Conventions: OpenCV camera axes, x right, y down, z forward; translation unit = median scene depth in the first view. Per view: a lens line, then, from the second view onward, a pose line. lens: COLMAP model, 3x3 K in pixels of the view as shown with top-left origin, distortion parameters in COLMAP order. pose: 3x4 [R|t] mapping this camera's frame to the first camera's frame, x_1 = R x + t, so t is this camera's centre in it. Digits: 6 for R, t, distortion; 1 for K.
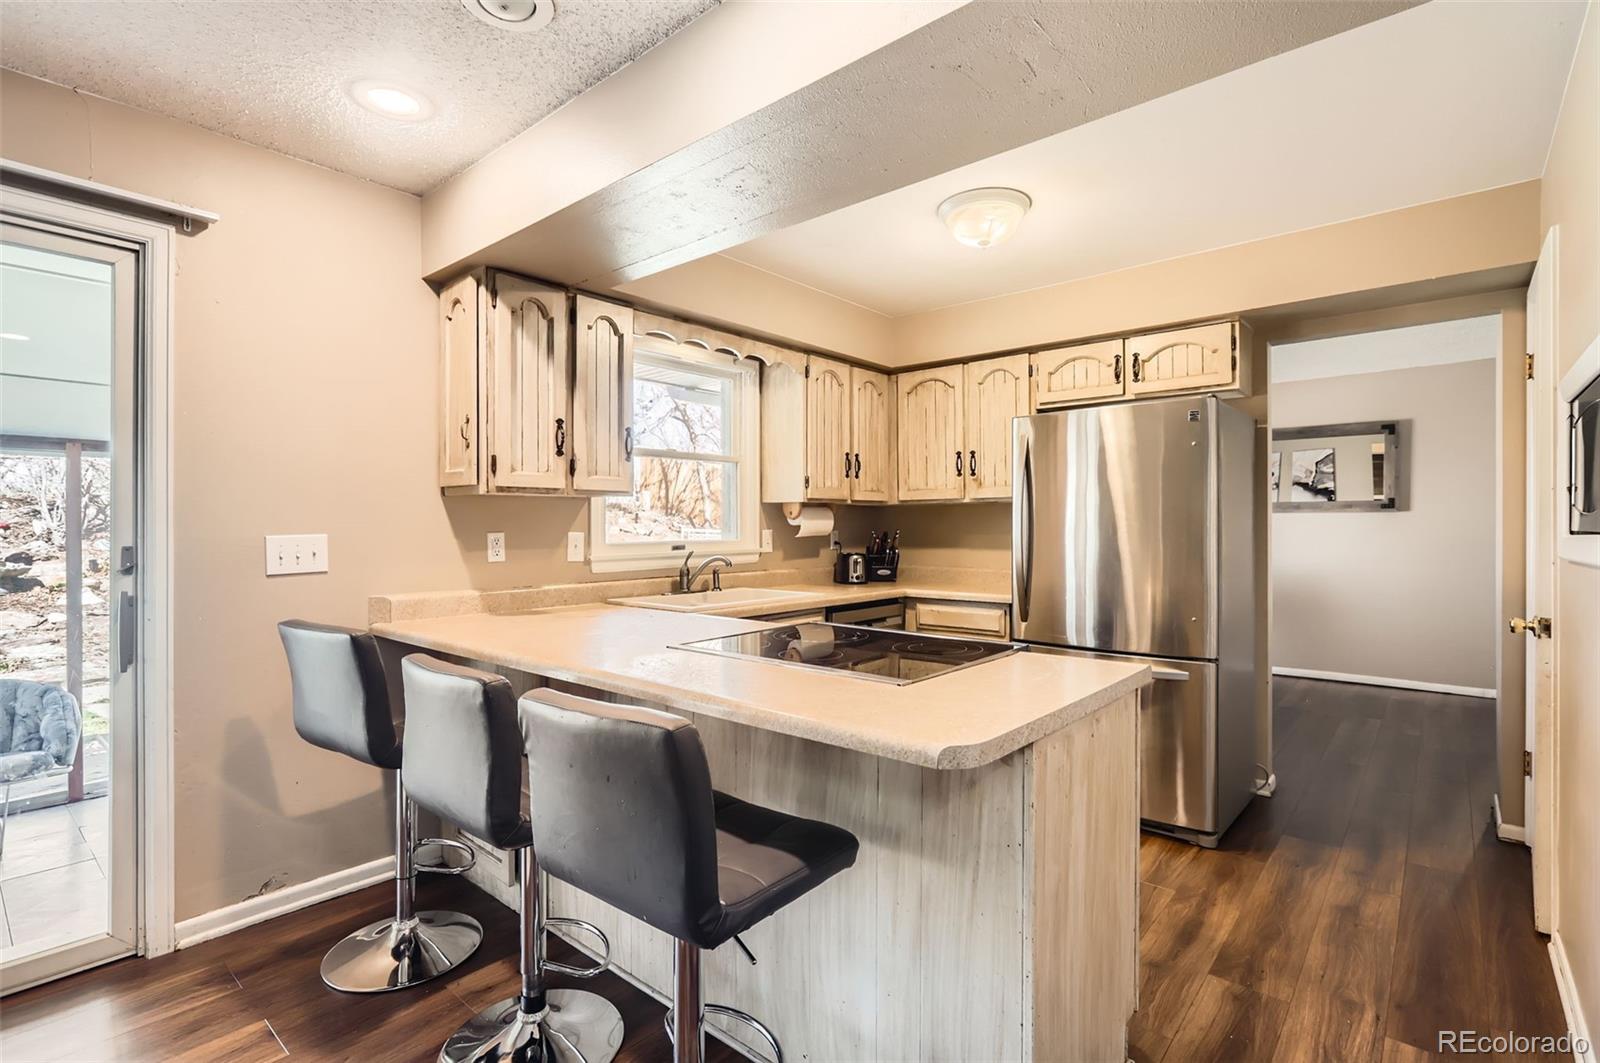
lens RADIAL K [[748.7, 0, 804.4], [0, 748.7, 530.6], [0, 0, 1]] dist [-0.008980, 0.005944]
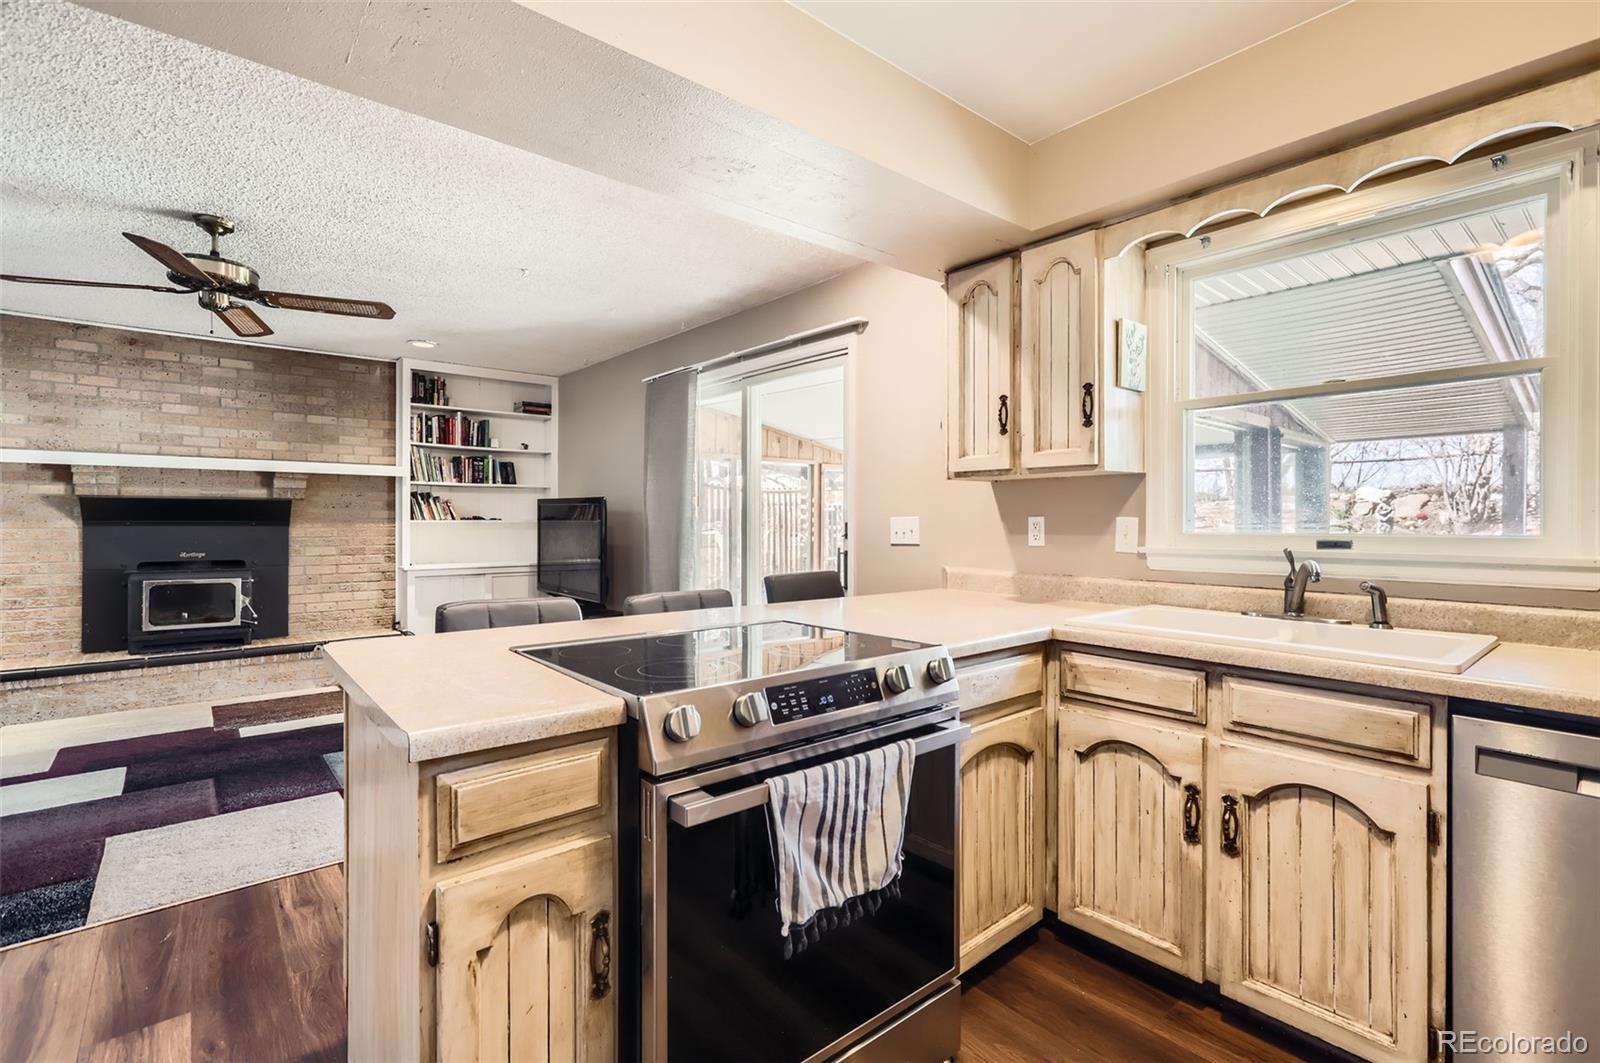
lens RADIAL K [[748.7, 0, 788.3], [0, 748.7, 523.8], [0, 0, 1]] dist [-0.008980, 0.005944]
pose [[-0.181593, 0.008729, -0.983335, 0.482701], [-0.009579, 0.999897, 0.010645, 0.003855], [0.983327, 0.011352, -0.181491, 0.672183]]
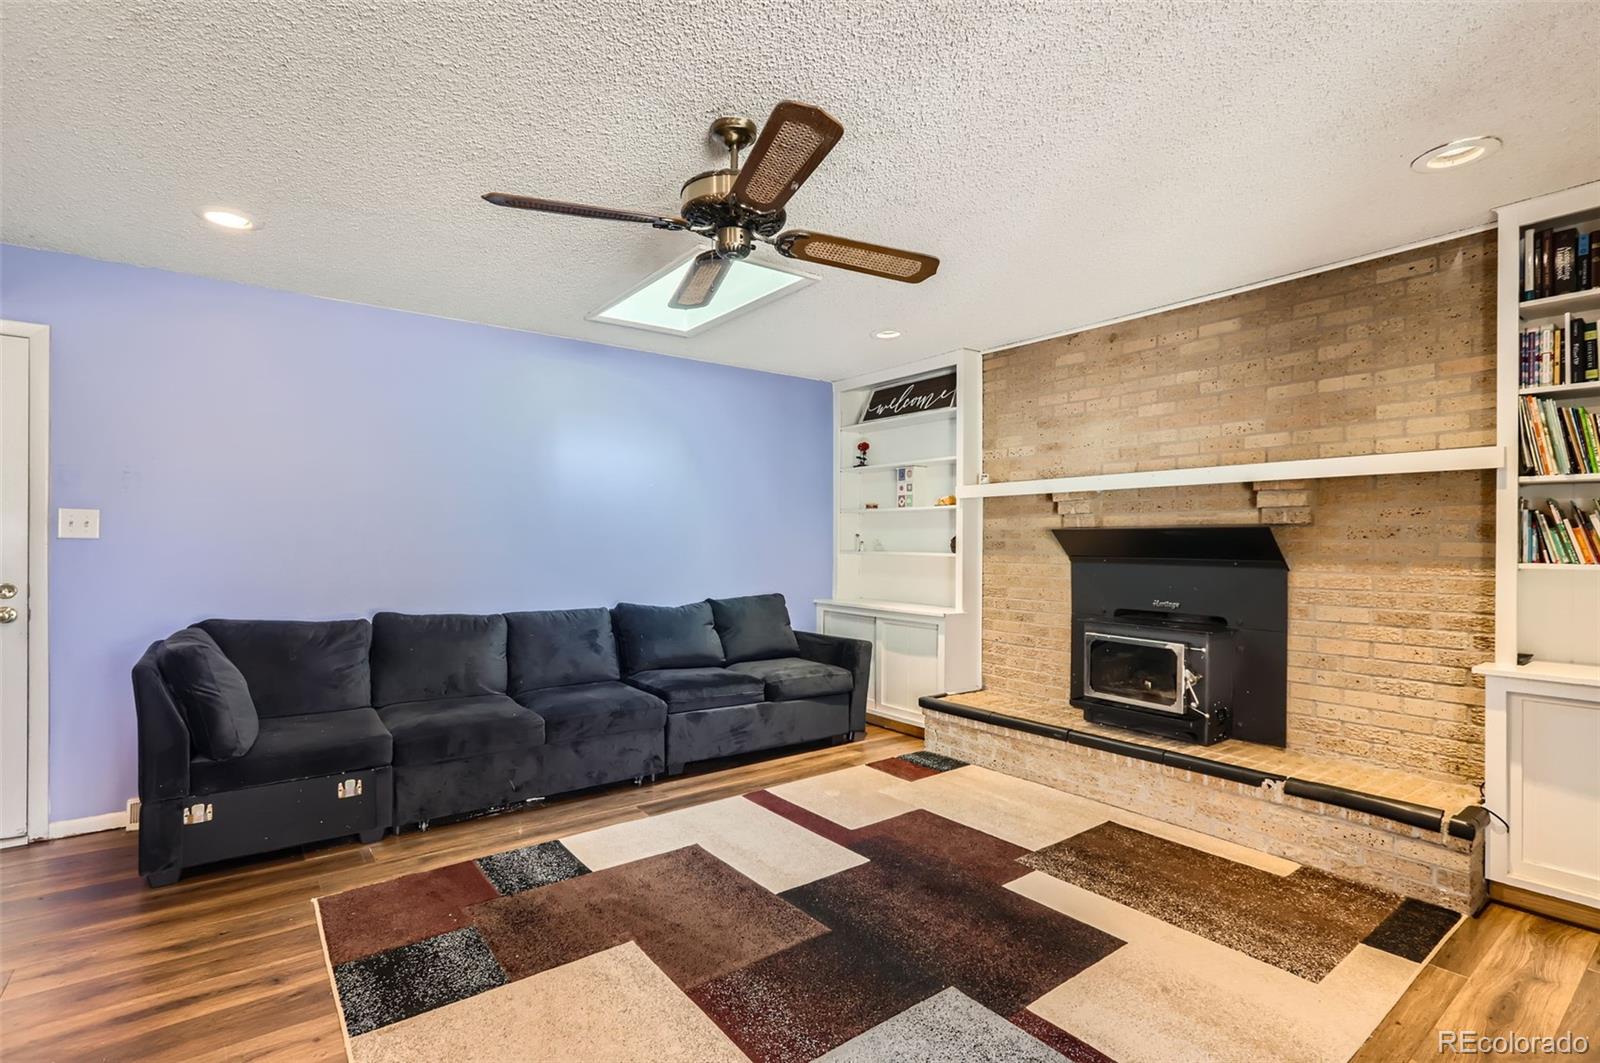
lens RADIAL K [[748.7, 0, 822.1], [0, 748.7, 546.6], [0, 0, 1]] dist [-0.008980, 0.005944]
pose [[-0.976899, -0.001830, 0.213692, -0.393935], [0.000502, 0.999941, 0.010857, -0.002878], [-0.213700, 0.010714, -0.976841, 0.445281]]
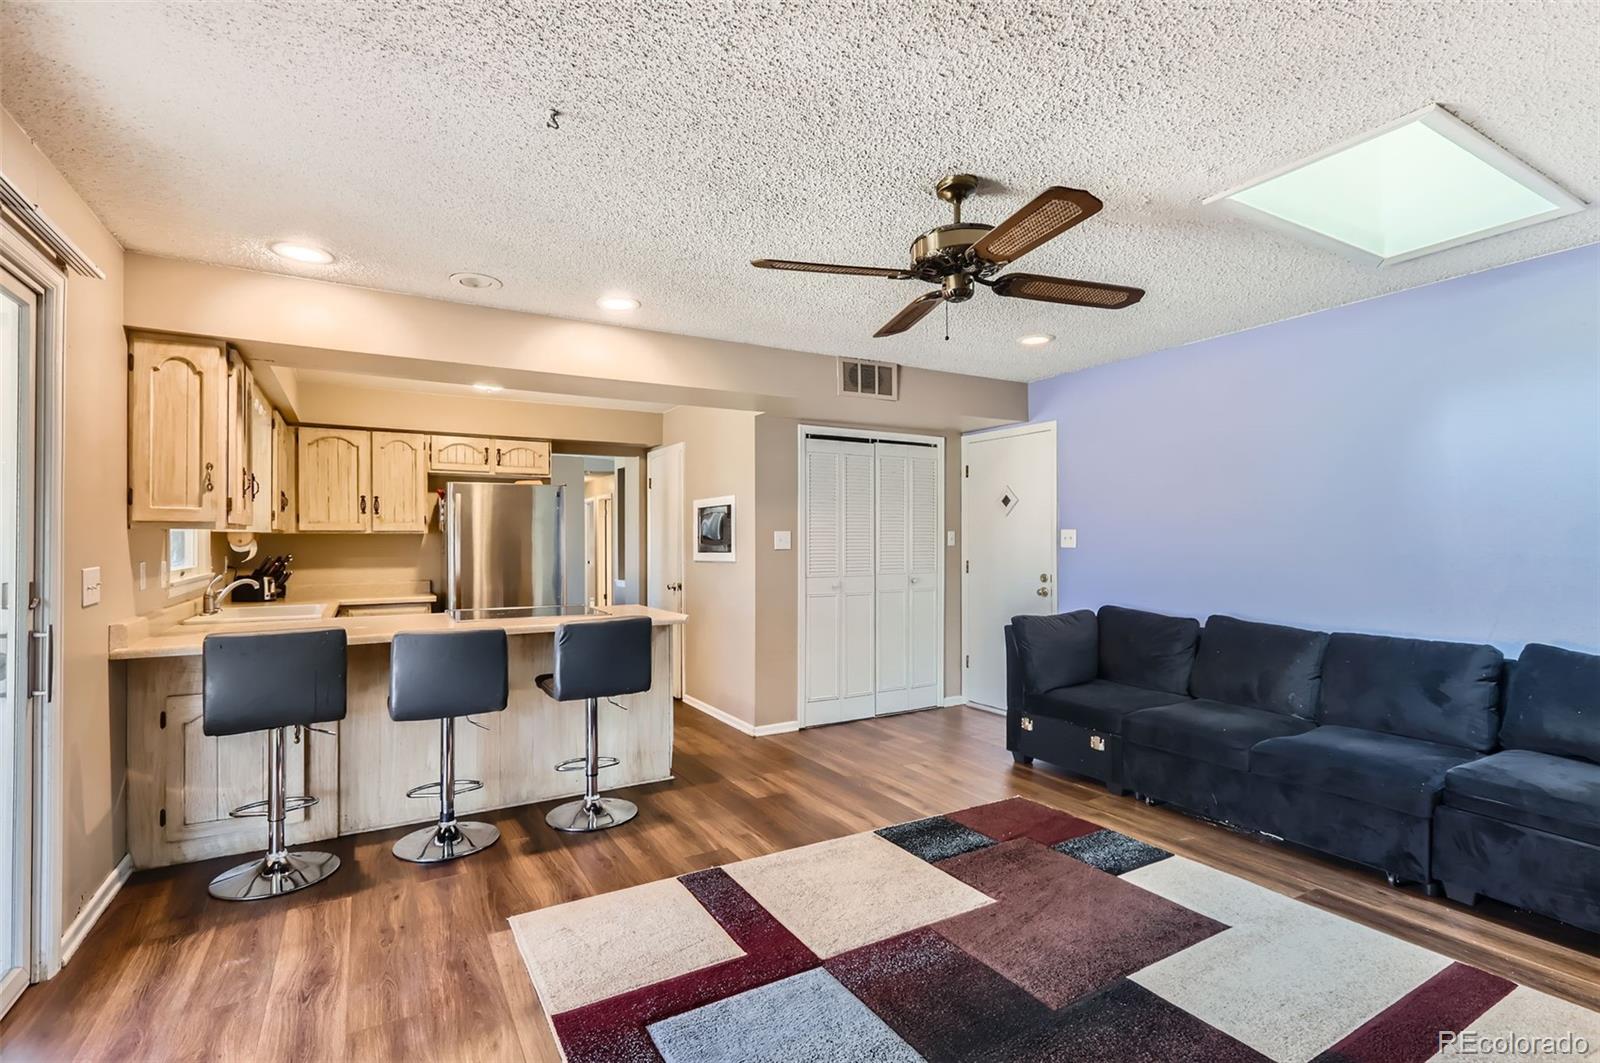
lens RADIAL K [[748.7, 0, 771.0], [0, 748.7, 541.3], [0, 0, 1]] dist [-0.008980, 0.005944]
pose [[0.365802, 0.003440, 0.930686, -0.847752], [0.008509, 0.999939, -0.007040, -0.009821], [-0.930654, 0.010495, 0.365750, -0.179512]]
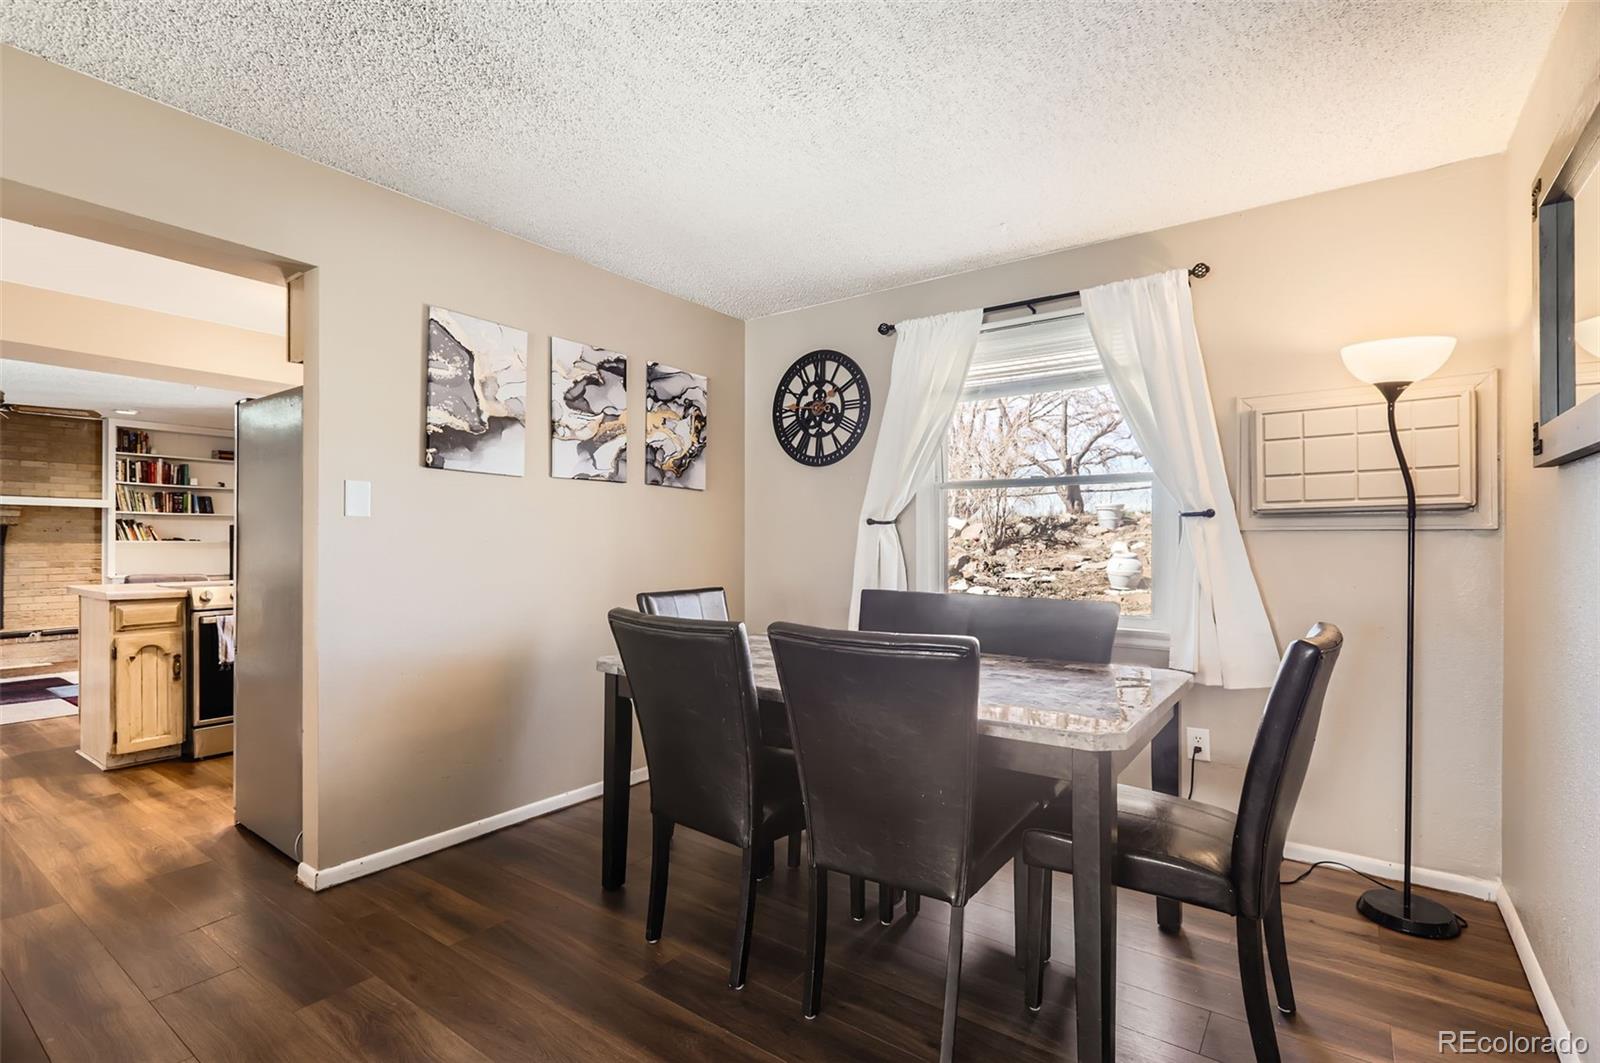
lens RADIAL K [[748.7, 0, 790.0], [0, 748.7, 543.8], [0, 0, 1]] dist [-0.008980, 0.005944]
pose [[0.077707, 0.002765, -0.996972, 1.267453], [-0.006289, 0.999978, 0.002283, 0.012747], [0.996956, 0.006092, 0.077723, 1.291003]]
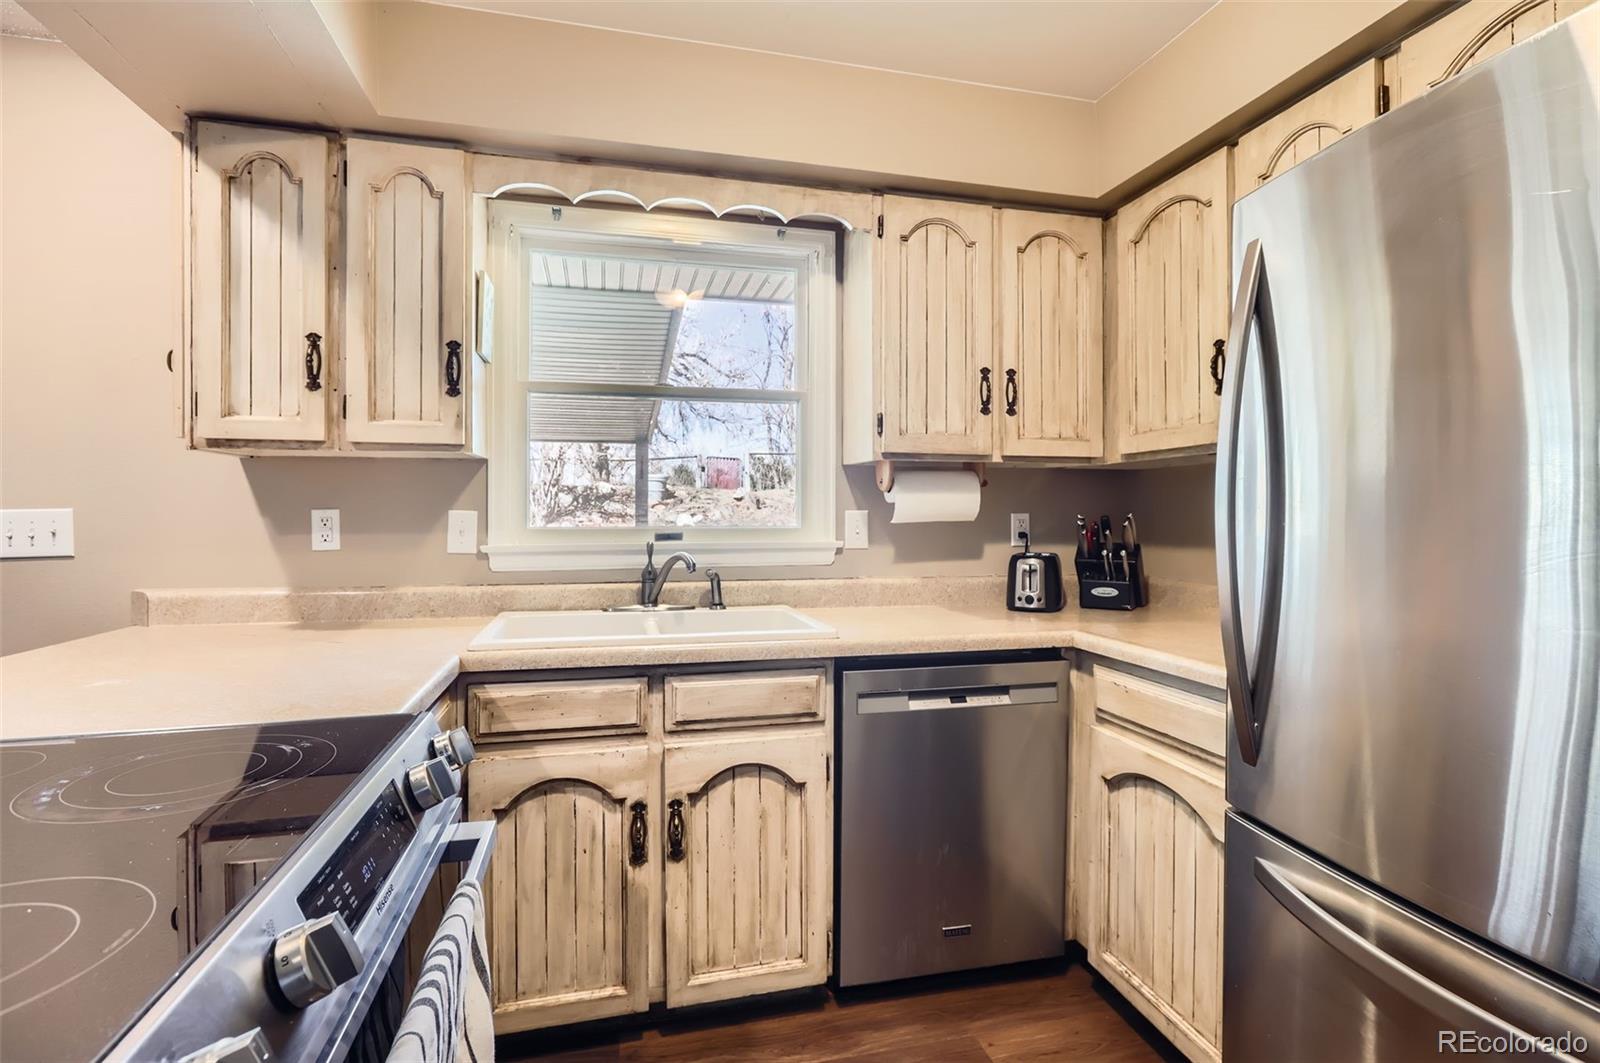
lens RADIAL K [[772.9, 0, 804.7], [0, 772.9, 516.1], [0, 0, 1]] dist [-0.005320, 0.001906]
pose [[0.815220, 0.005401, -0.579126, 0.303803], [-0.008230, 0.999964, -0.002259, 0.005460], [0.579092, 0.006608, 0.815235, 0.520575]]
